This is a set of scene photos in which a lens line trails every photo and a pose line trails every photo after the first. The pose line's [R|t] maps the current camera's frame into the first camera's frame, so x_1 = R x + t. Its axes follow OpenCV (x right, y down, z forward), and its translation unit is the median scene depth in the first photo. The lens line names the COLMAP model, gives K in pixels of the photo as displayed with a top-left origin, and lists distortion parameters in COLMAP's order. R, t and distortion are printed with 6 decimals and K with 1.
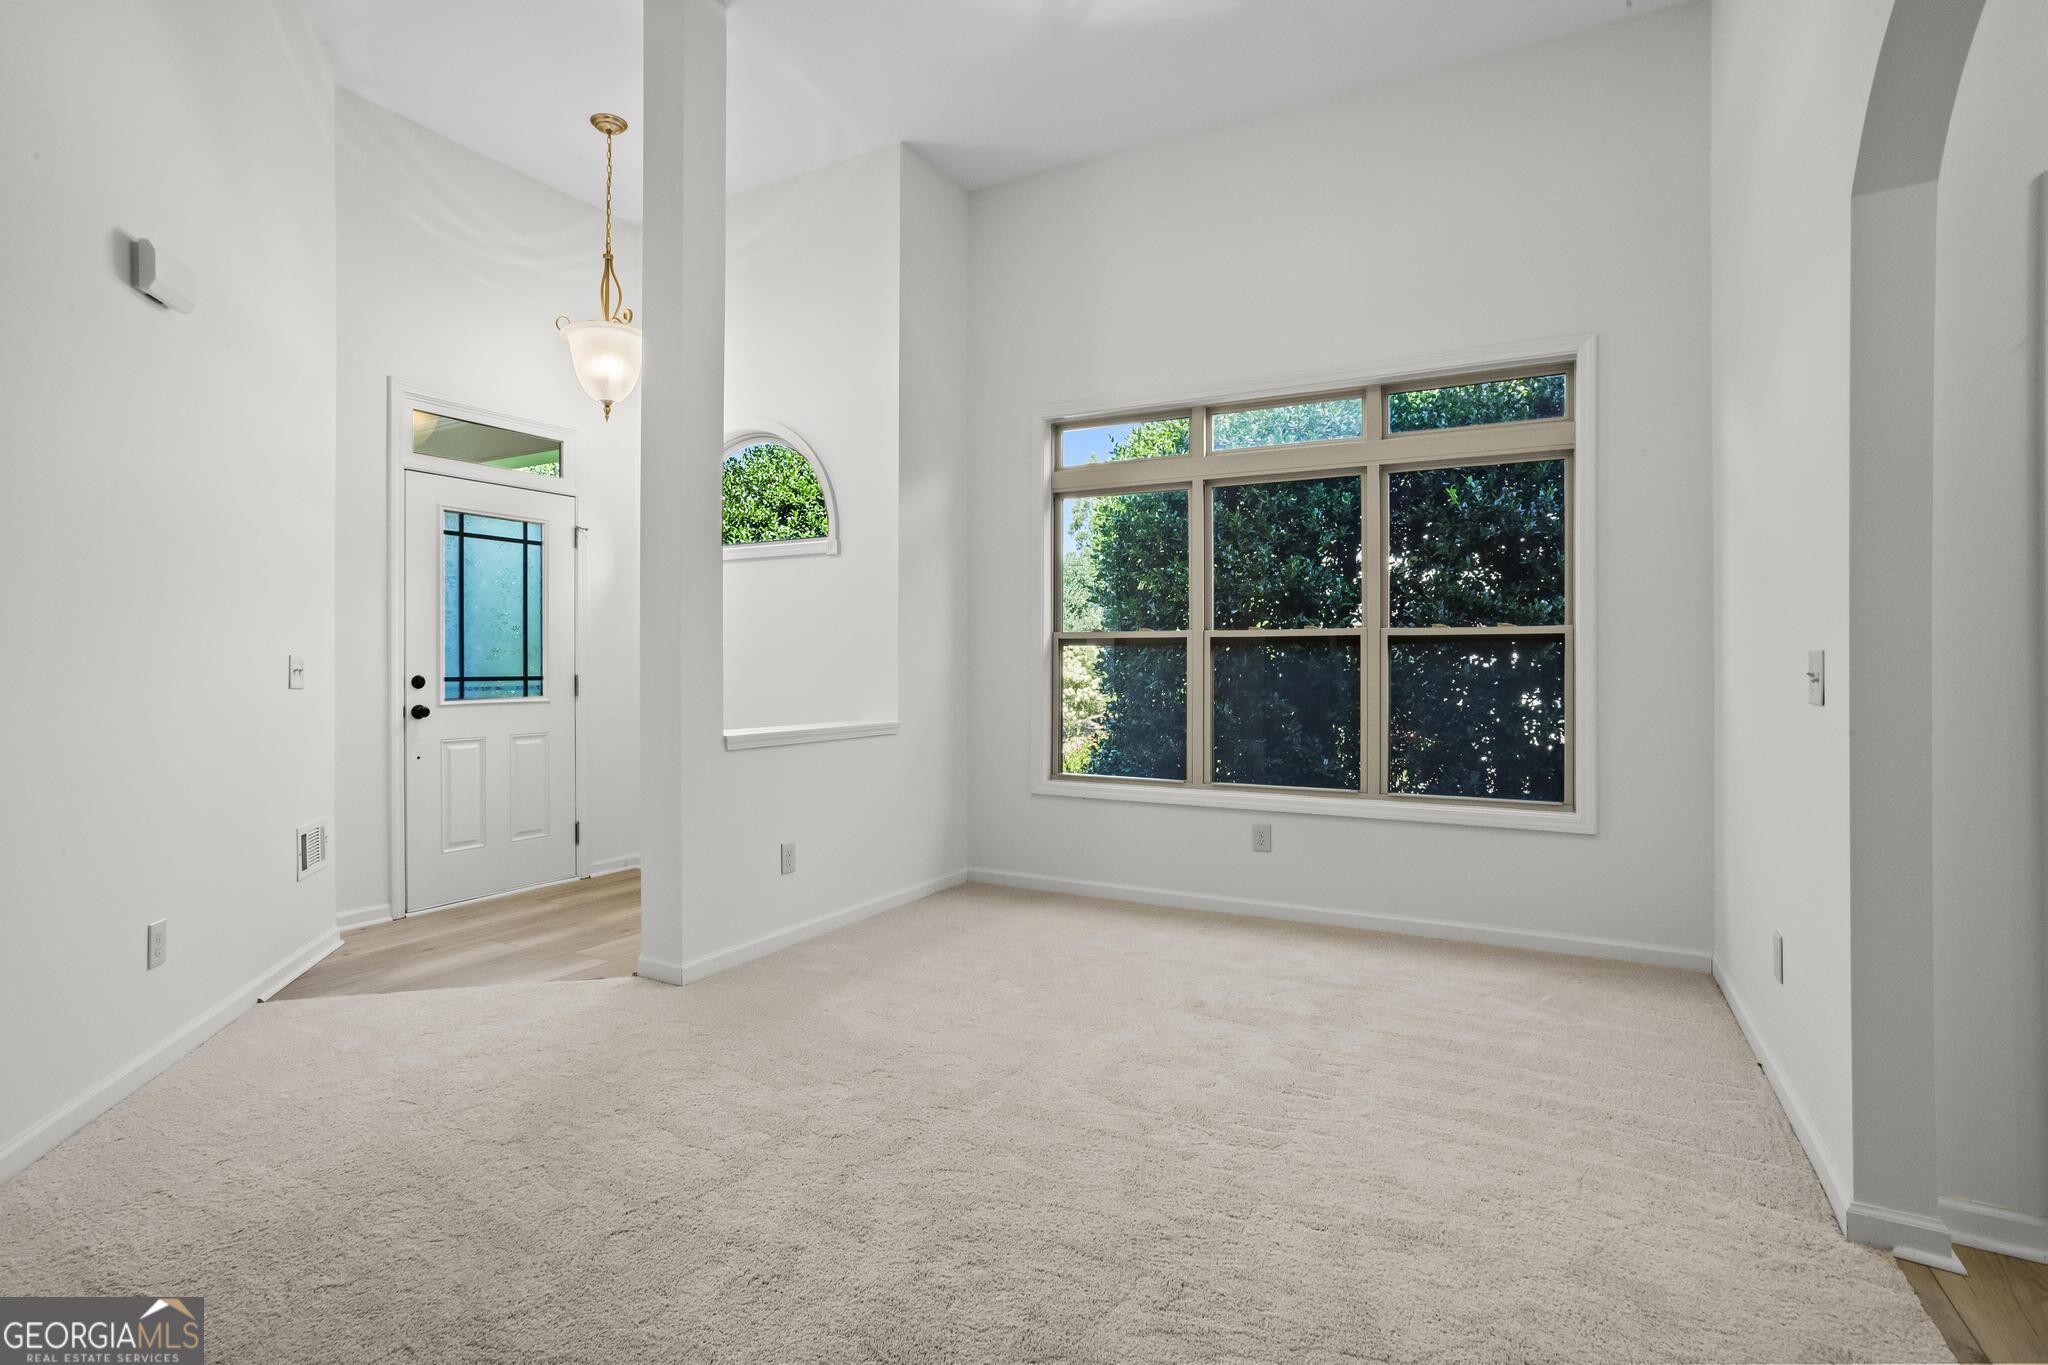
lens RADIAL K [[971.7, 0, 1028.9], [0, 971.7, 650.4], [0, 0, 1]] dist [-0.026734, 0.000357]
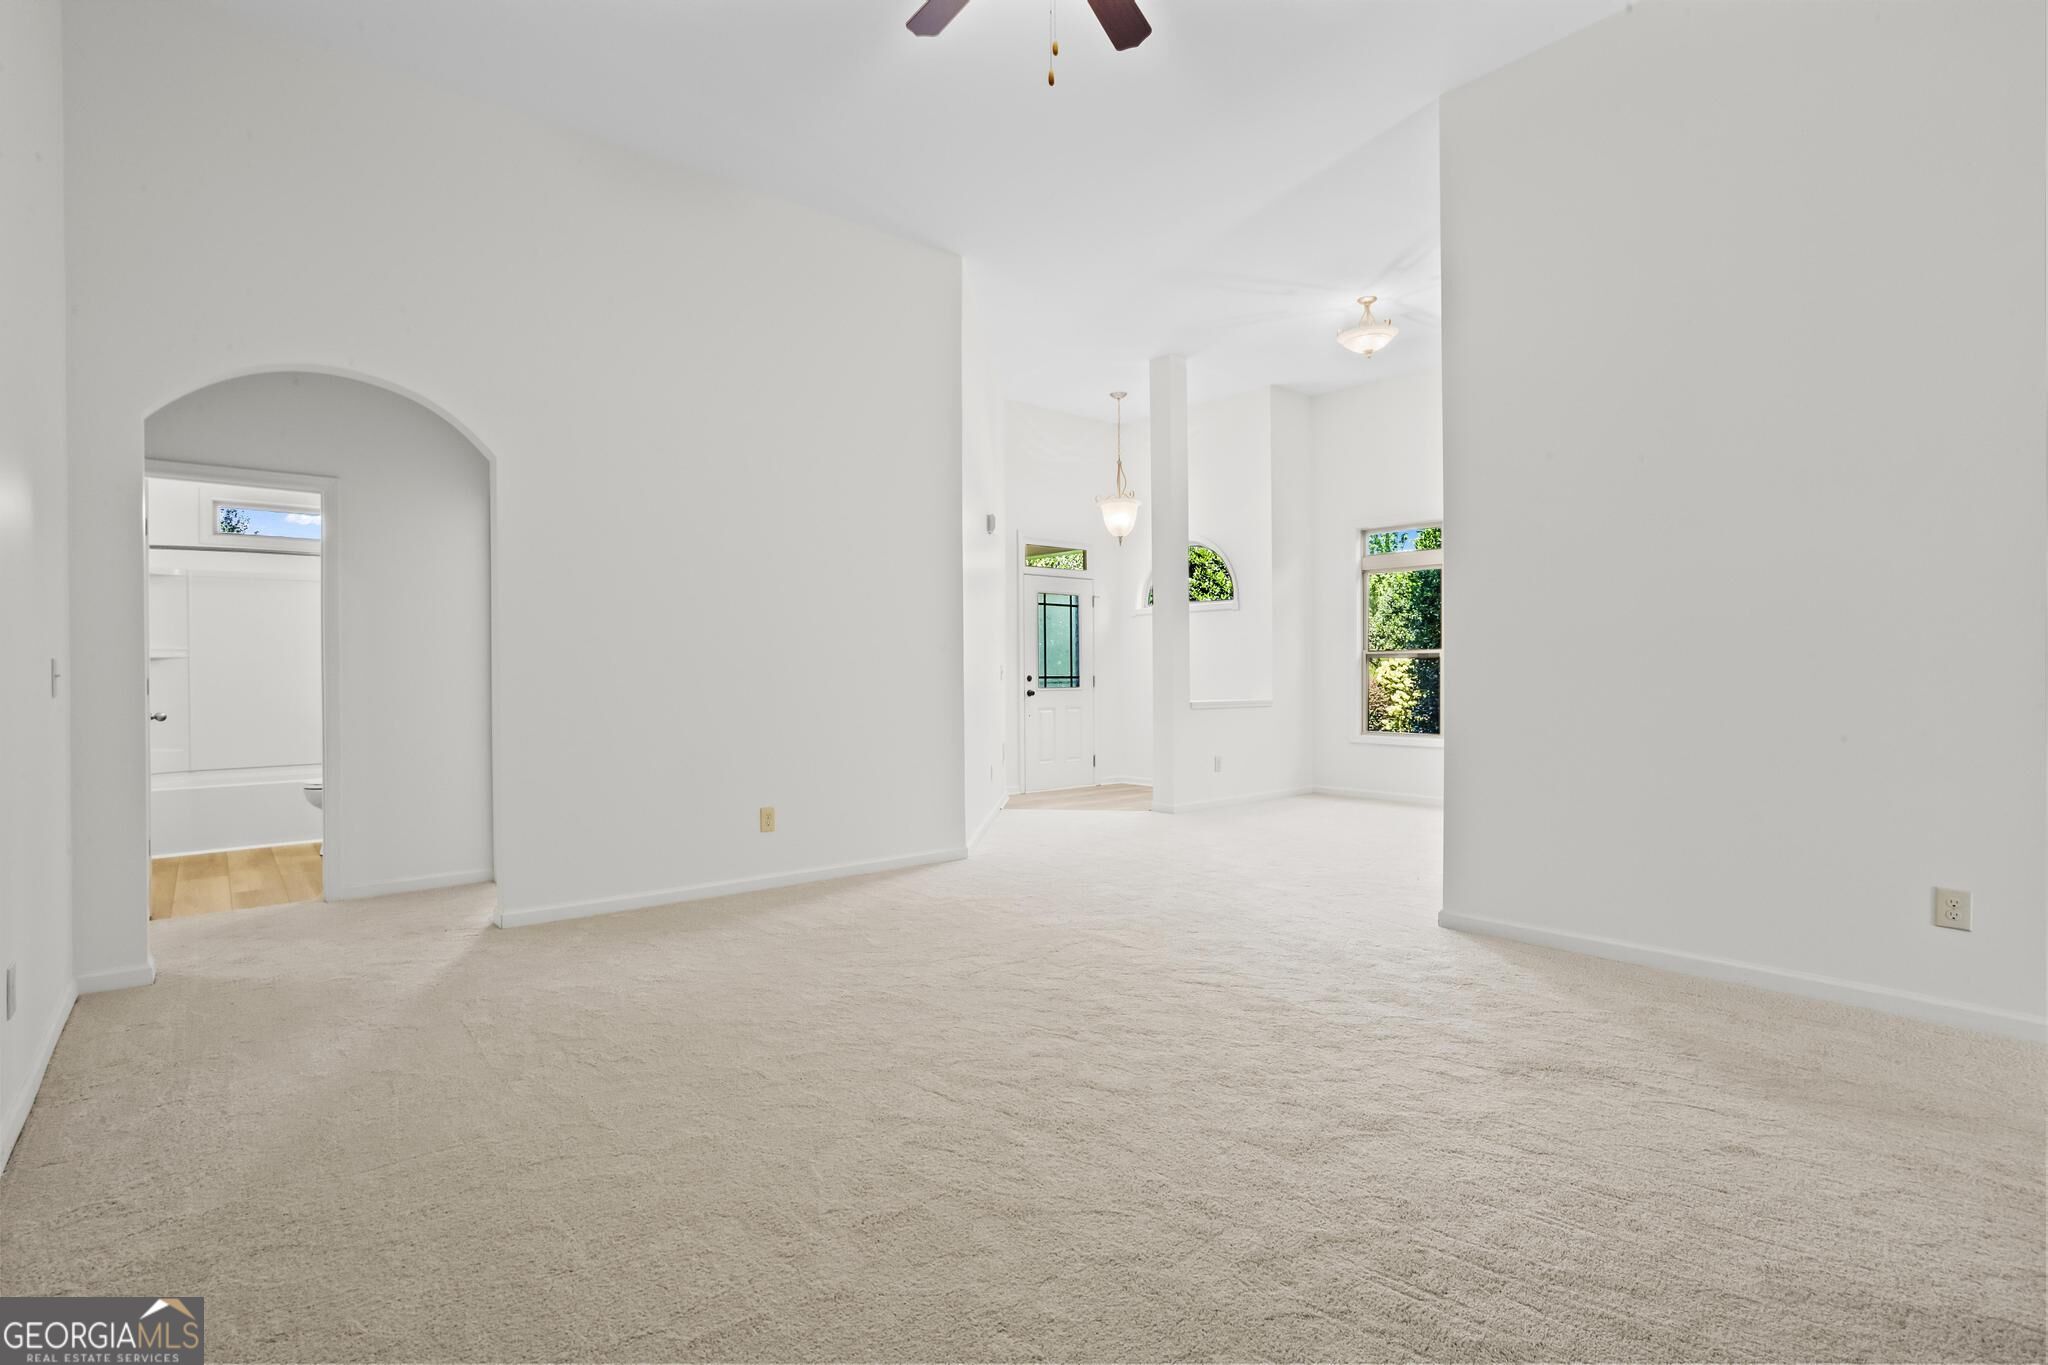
lens RADIAL K [[1011.2, 0, 1018.6], [0, 1011.2, 662.9], [0, 0, 1]] dist [-0.030110, 0.012157]
pose [[0.931123, -0.007264, -0.364632, 0.119035], [0.007316, 0.999972, -0.001238, 0.002145], [0.364631, -0.001515, 0.931151, -0.987542]]
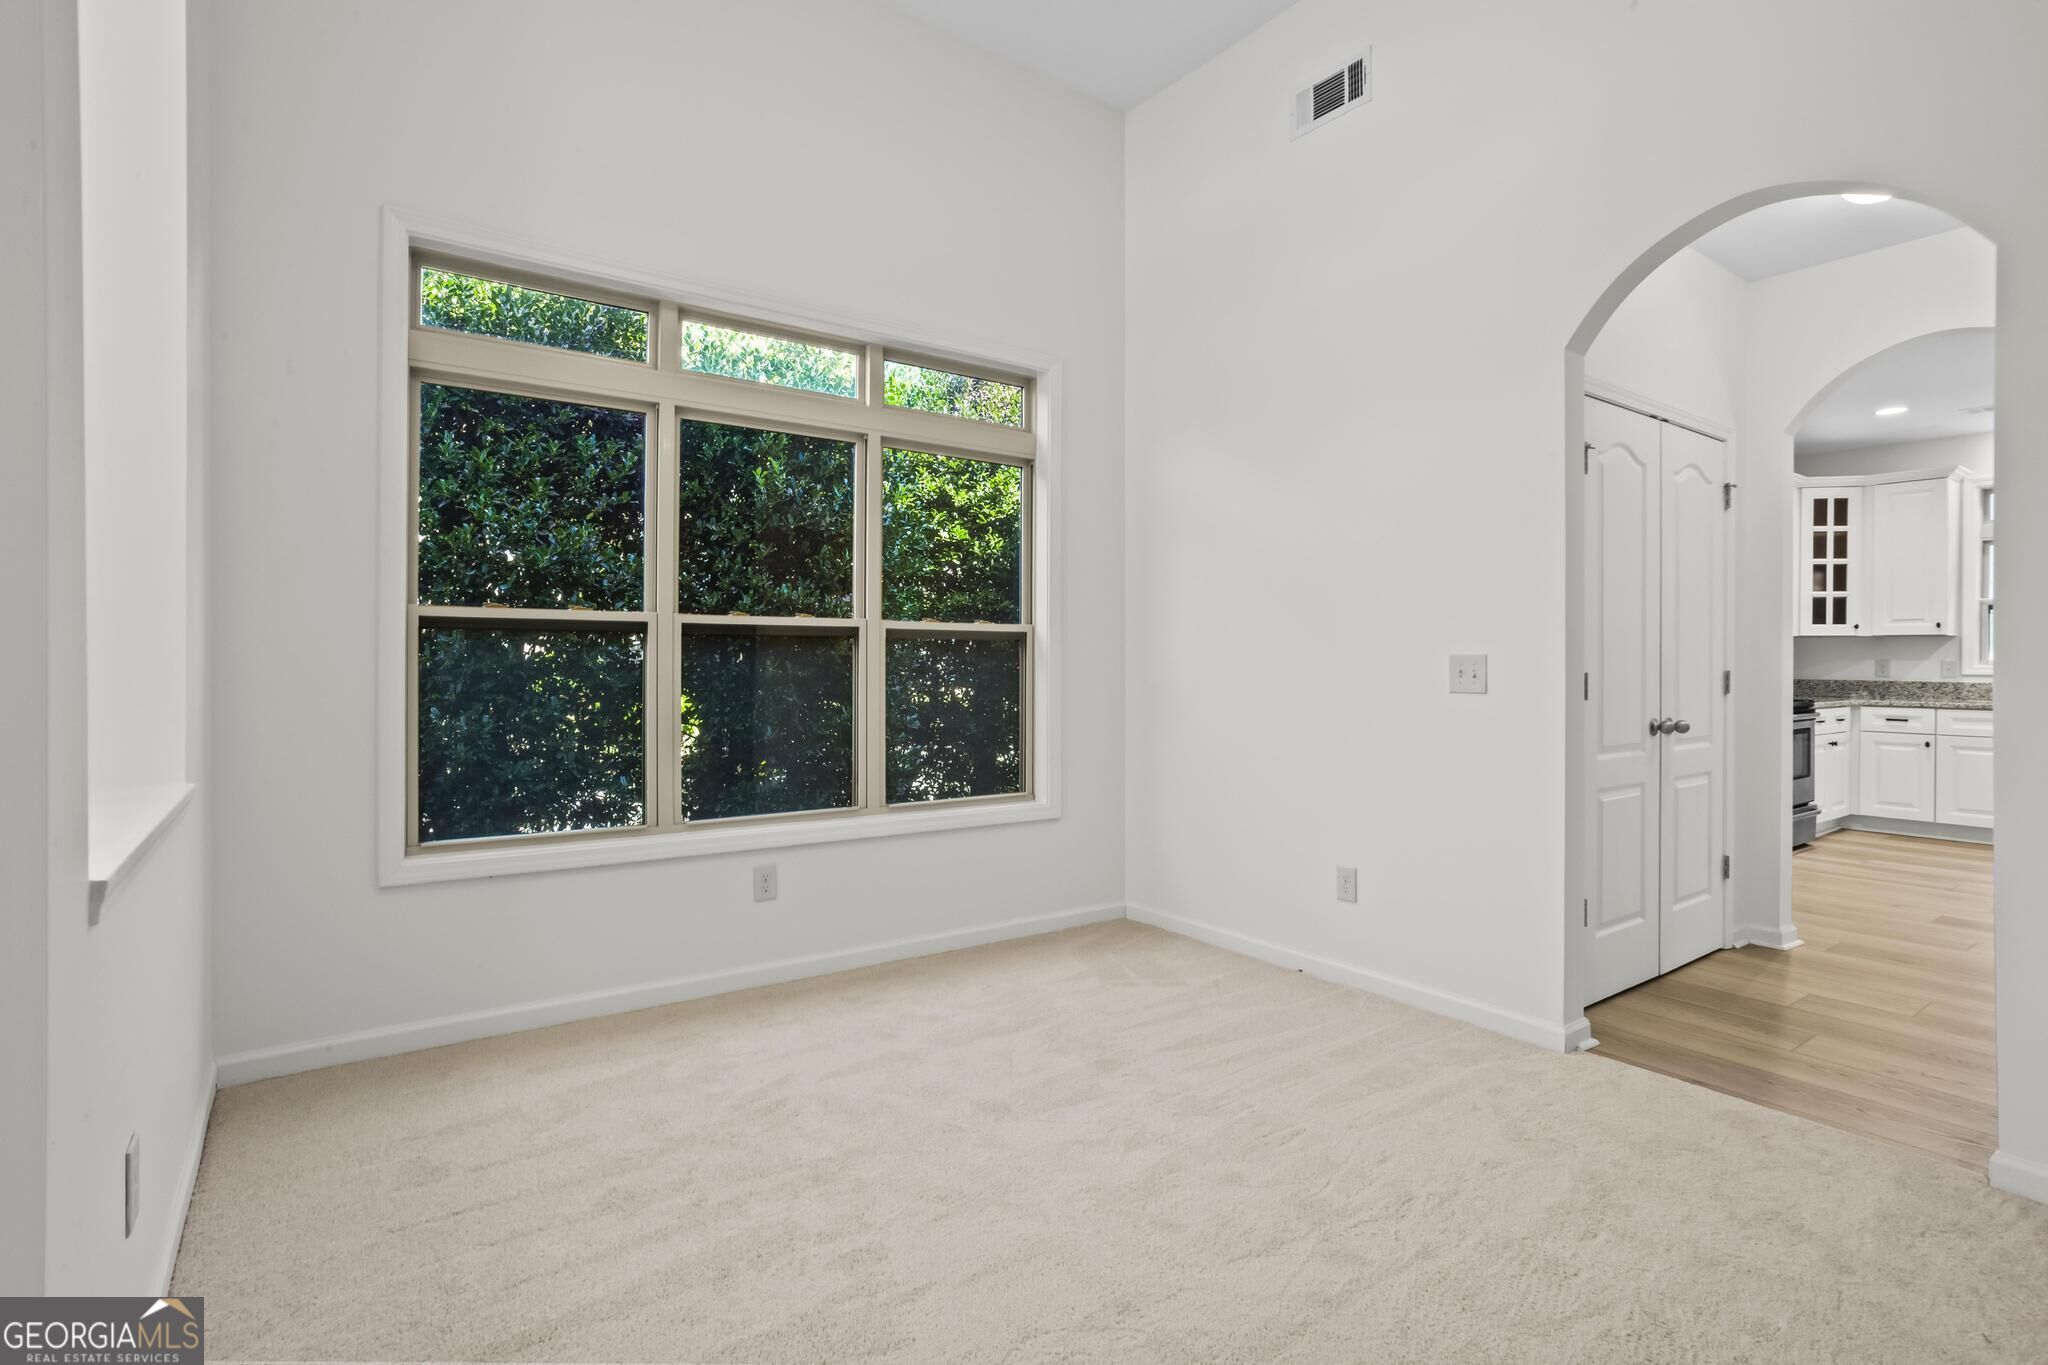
lens RADIAL K [[1011.2, 0, 930.5], [0, 1011.2, 647.5], [0, 0, 1]] dist [-0.030110, 0.012157]
pose [[0.452963, 0.005641, 0.891512, -0.412657], [-0.020972, 0.999771, 0.004329, -0.002785], [-0.891283, -0.020658, 0.452977, 0.500647]]
